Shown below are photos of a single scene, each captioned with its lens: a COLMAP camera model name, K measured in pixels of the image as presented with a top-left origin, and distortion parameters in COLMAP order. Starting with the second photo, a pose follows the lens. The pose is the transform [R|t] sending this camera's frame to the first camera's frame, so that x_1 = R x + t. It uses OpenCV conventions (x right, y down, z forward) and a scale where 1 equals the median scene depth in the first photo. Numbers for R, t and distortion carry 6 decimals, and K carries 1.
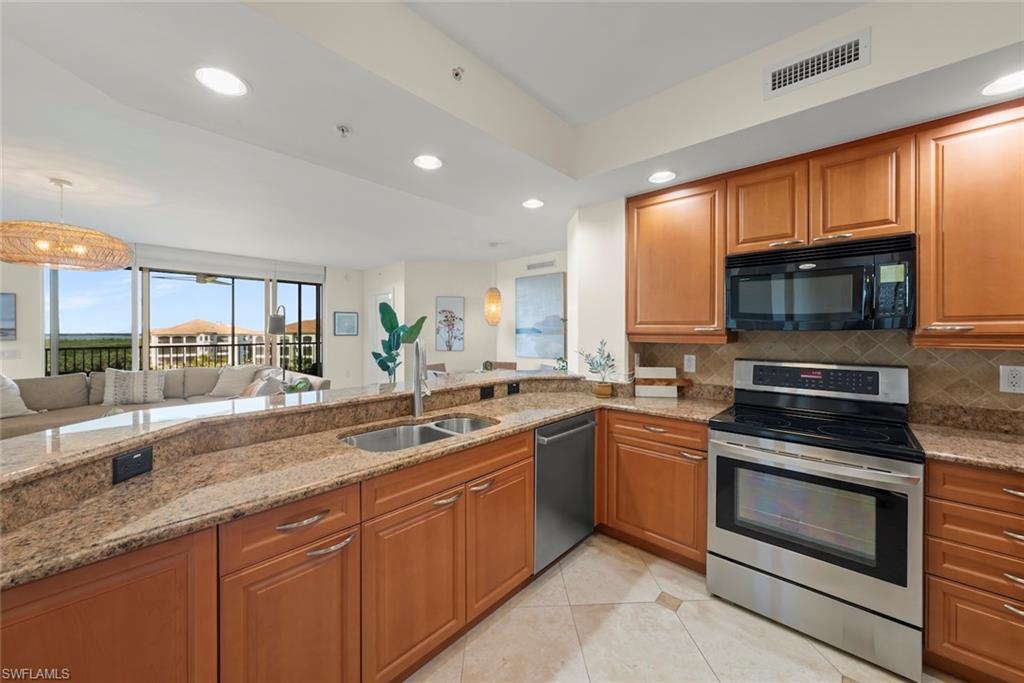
lens RADIAL K [[373.0, 0, 516.1], [0, 373.0, 332.1], [0, 0, 1]] dist [-0.002376, -0.000115]
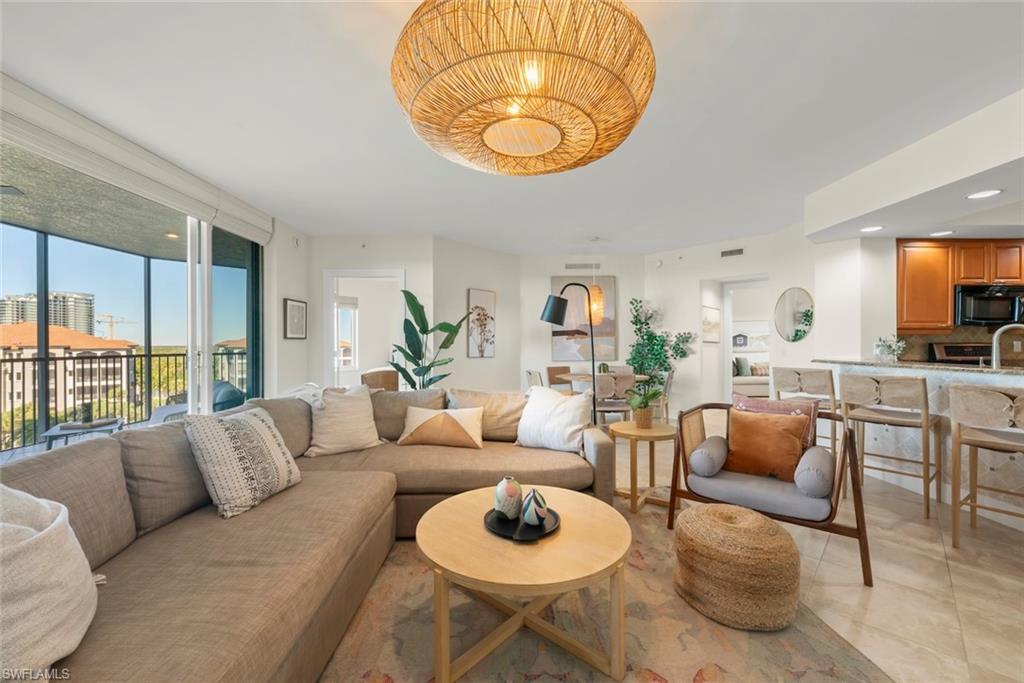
lens RADIAL K [[402.0, 0, 512.0], [0, 402.0, 341.5], [0, 0, 1]] dist [0.001250, 0.000163]
pose [[0.730255, -0.000841, 0.683174, -0.721598], [0.005628, 0.999973, -0.004785, 0.020653], [-0.683152, 0.007340, 0.730240, 0.325186]]
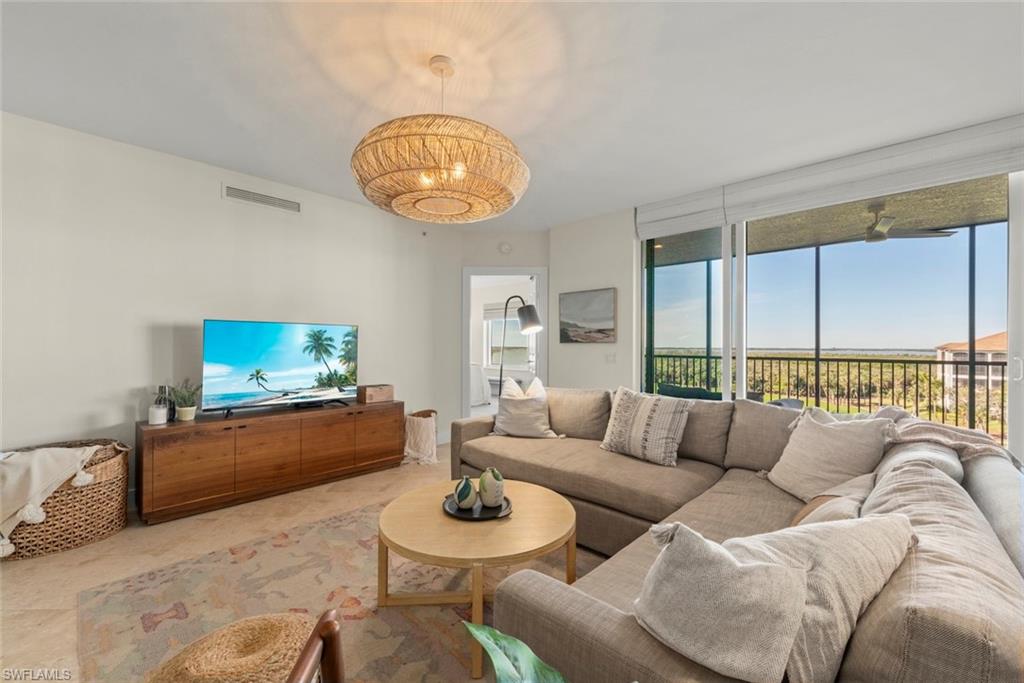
lens RADIAL K [[415.9, 0, 512.0], [0, 415.9, 341.5], [0, 0, 1]] dist [0.000205, 0.000016]
pose [[-0.018119, -0.008883, -0.999796, -0.266151], [-0.006179, 0.999942, -0.008772, 0.020337], [0.999817, 0.006019, -0.018173, 0.531917]]
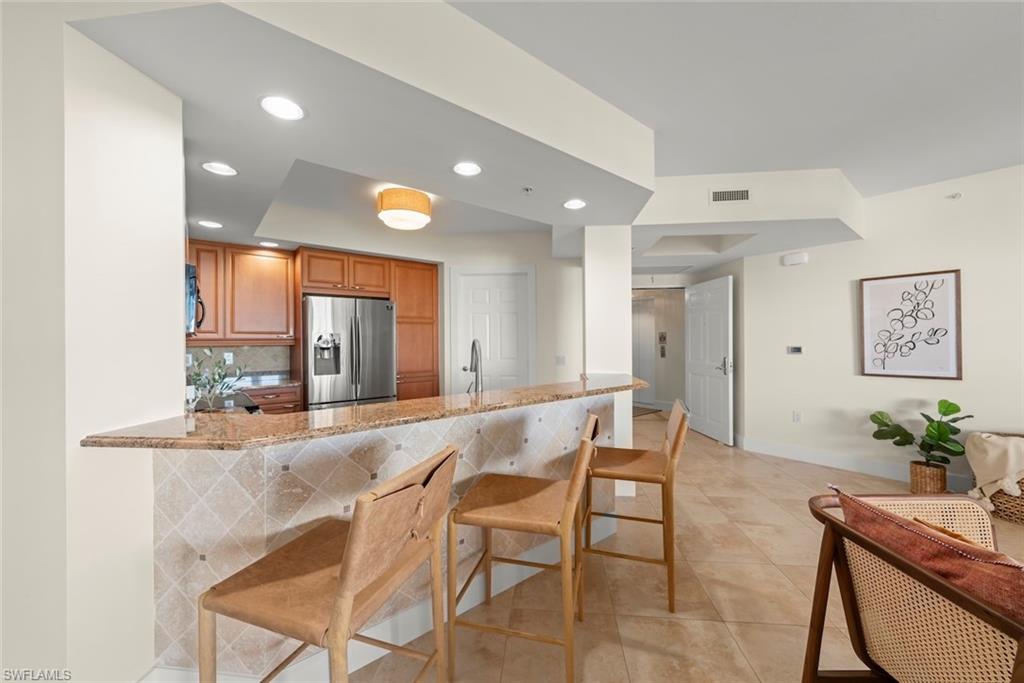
lens RADIAL K [[385.7, 0, 512.0], [0, 385.7, 341.5], [0, 0, 1]] dist [-0.000114, -0.000134]
pose [[-0.989792, 0.005337, 0.142421, -0.148485], [0.006478, 0.999951, 0.007549, 0.003606], [-0.142373, 0.008394, -0.989777, 0.602025]]
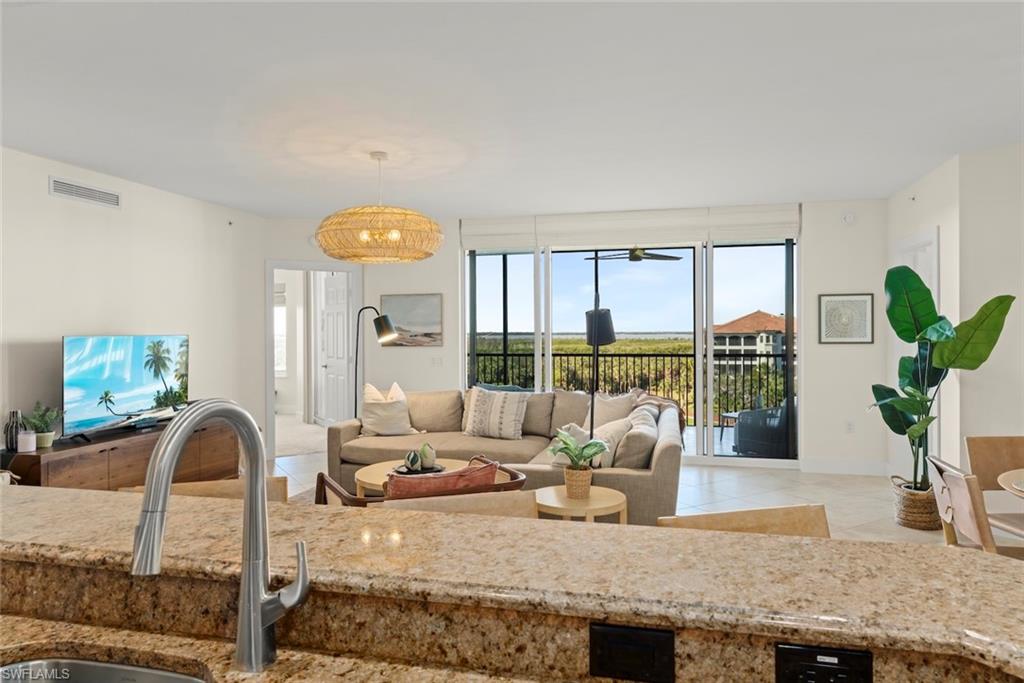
lens RADIAL K [[661.3, 0, 512.5], [0, 661.3, 323.7], [0, 0, 1]] dist [0.008029, 0.000371]
pose [[0.478198, -0.010203, -0.878193, 0.082992], [0.002497, 0.999944, -0.010258, -0.009959], [0.878249, 0.002712, 0.478196, 0.267096]]
